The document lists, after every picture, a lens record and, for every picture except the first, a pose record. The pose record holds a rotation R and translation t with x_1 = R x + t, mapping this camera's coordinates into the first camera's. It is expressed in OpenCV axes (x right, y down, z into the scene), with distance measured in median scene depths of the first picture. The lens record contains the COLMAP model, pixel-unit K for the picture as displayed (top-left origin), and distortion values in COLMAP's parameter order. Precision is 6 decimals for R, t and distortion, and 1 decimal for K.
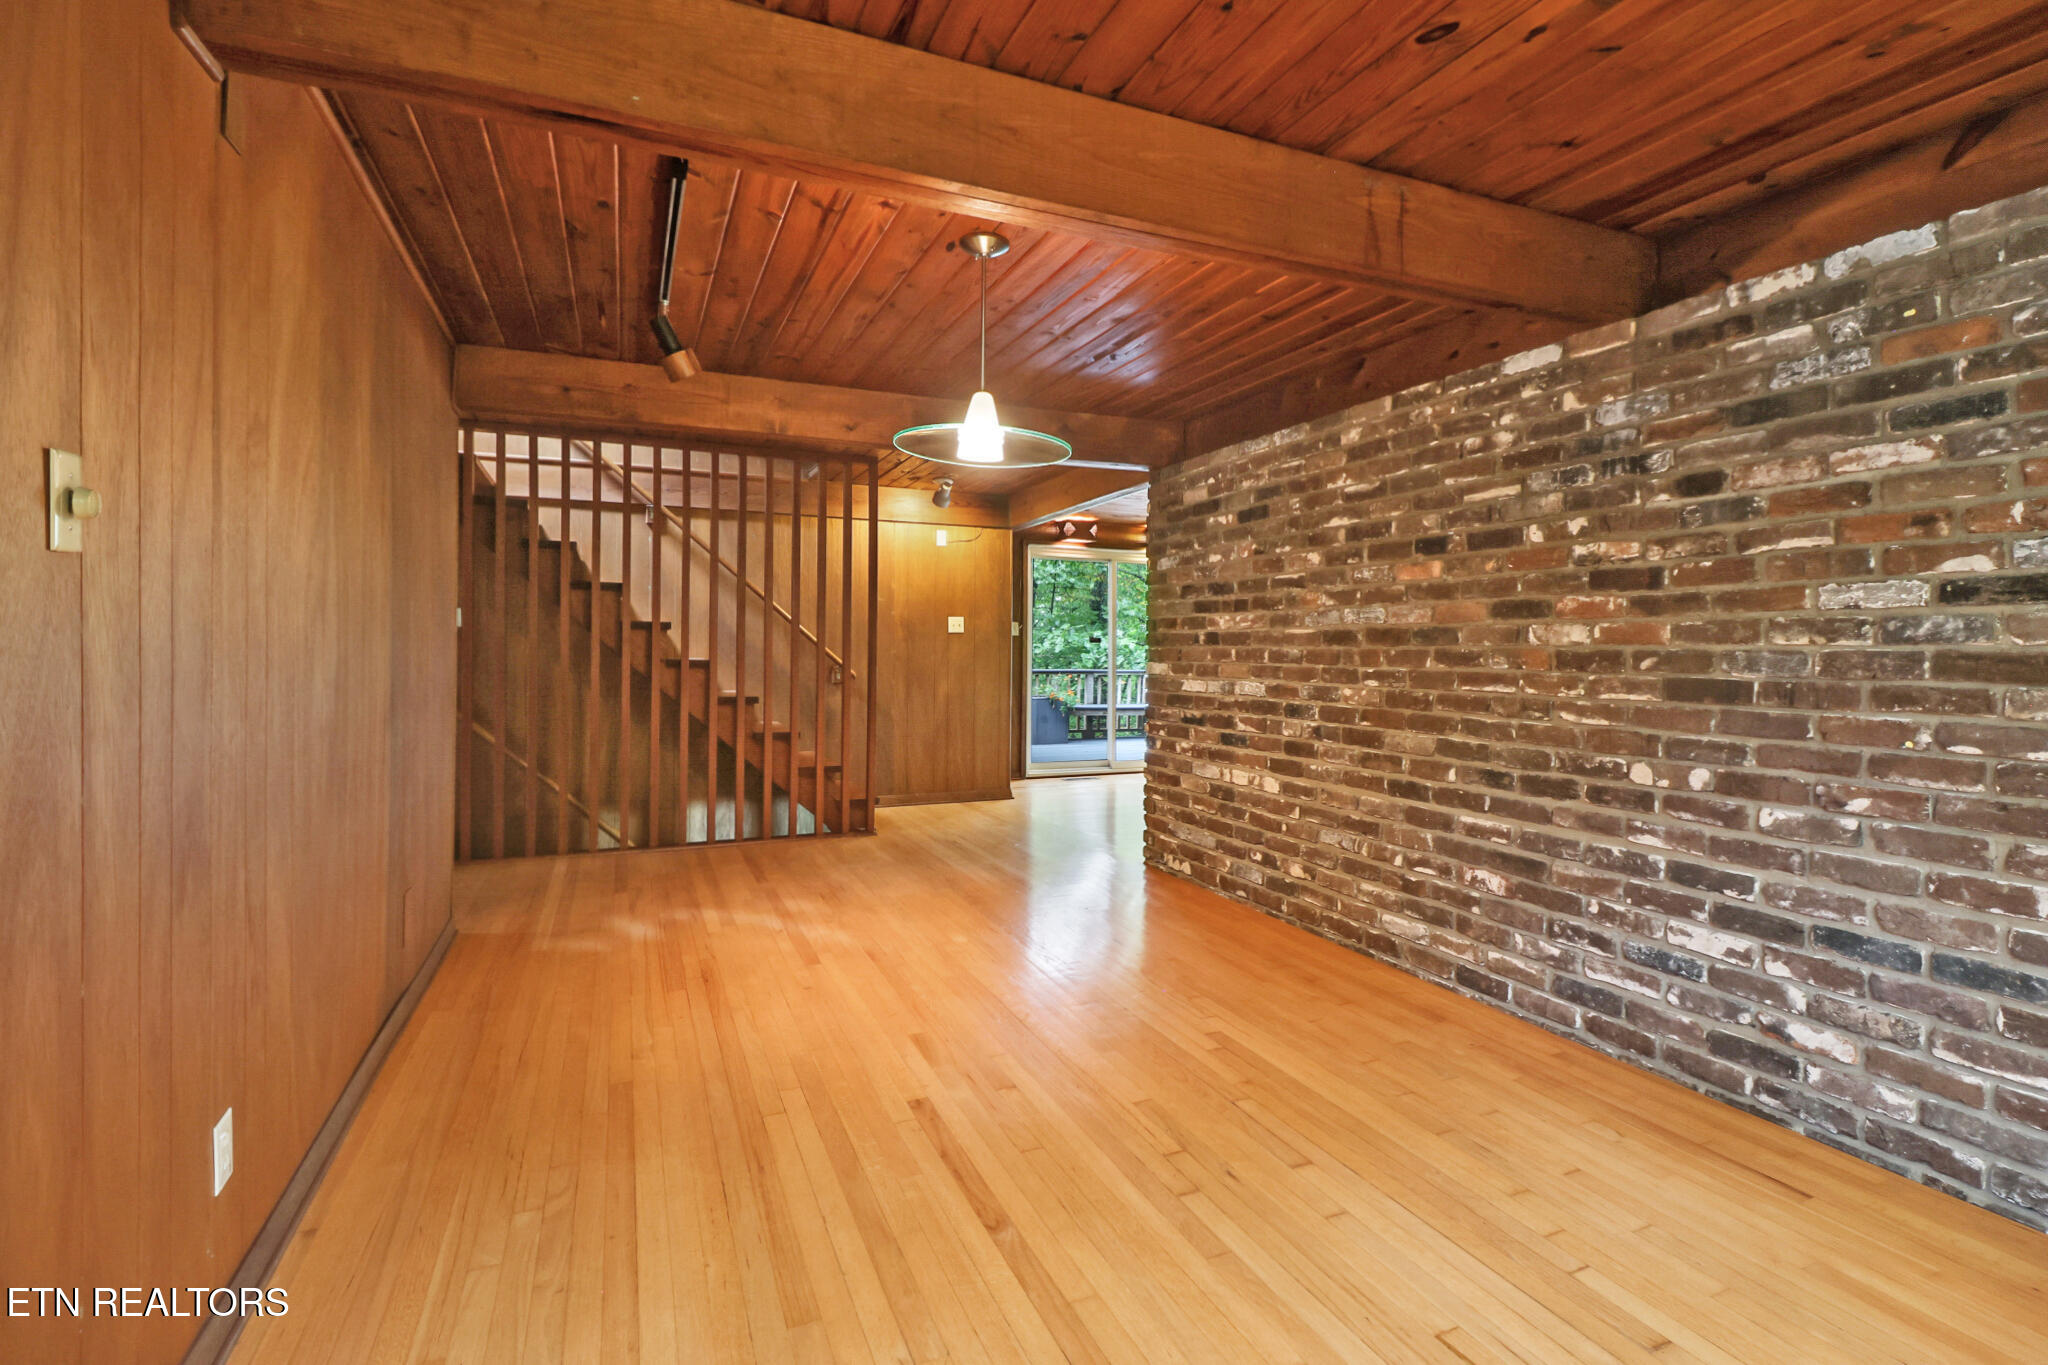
lens RADIAL K [[948.5, 0, 1030.2], [0, 948.5, 677.6], [0, 0, 1]] dist [-0.009657, -0.005391]
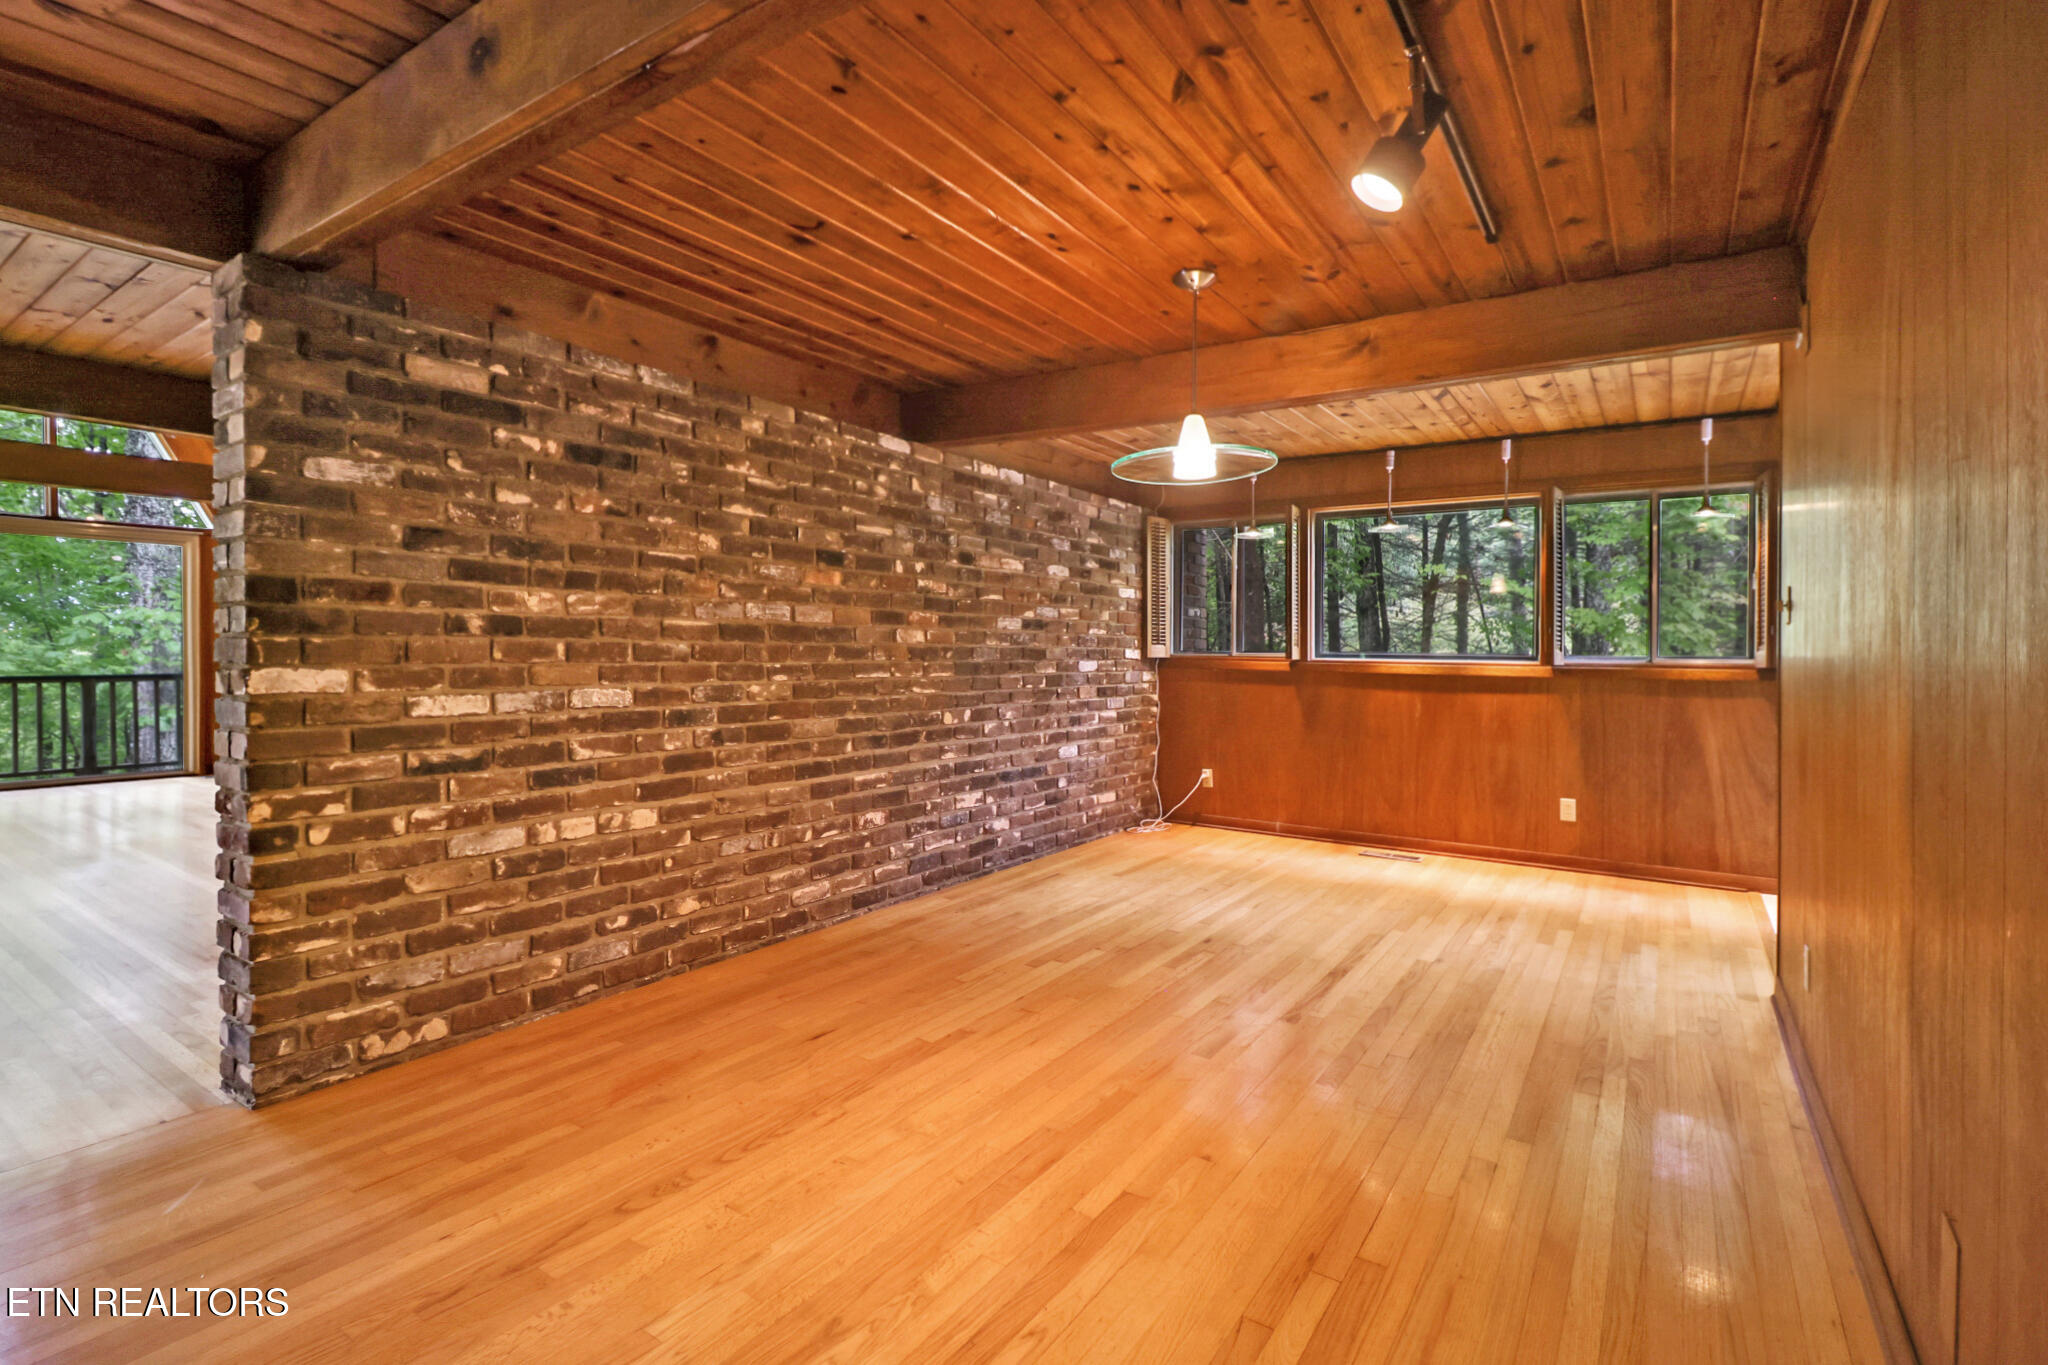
lens RADIAL K [[948.5, 0, 1035.2], [0, 948.5, 670.0], [0, 0, 1]] dist [-0.009657, -0.005391]
pose [[-0.545848, -0.028991, 0.837383, -0.678878], [0.012709, 0.999000, 0.042870, -0.044867], [-0.837788, 0.034043, -0.544933, 1.371696]]
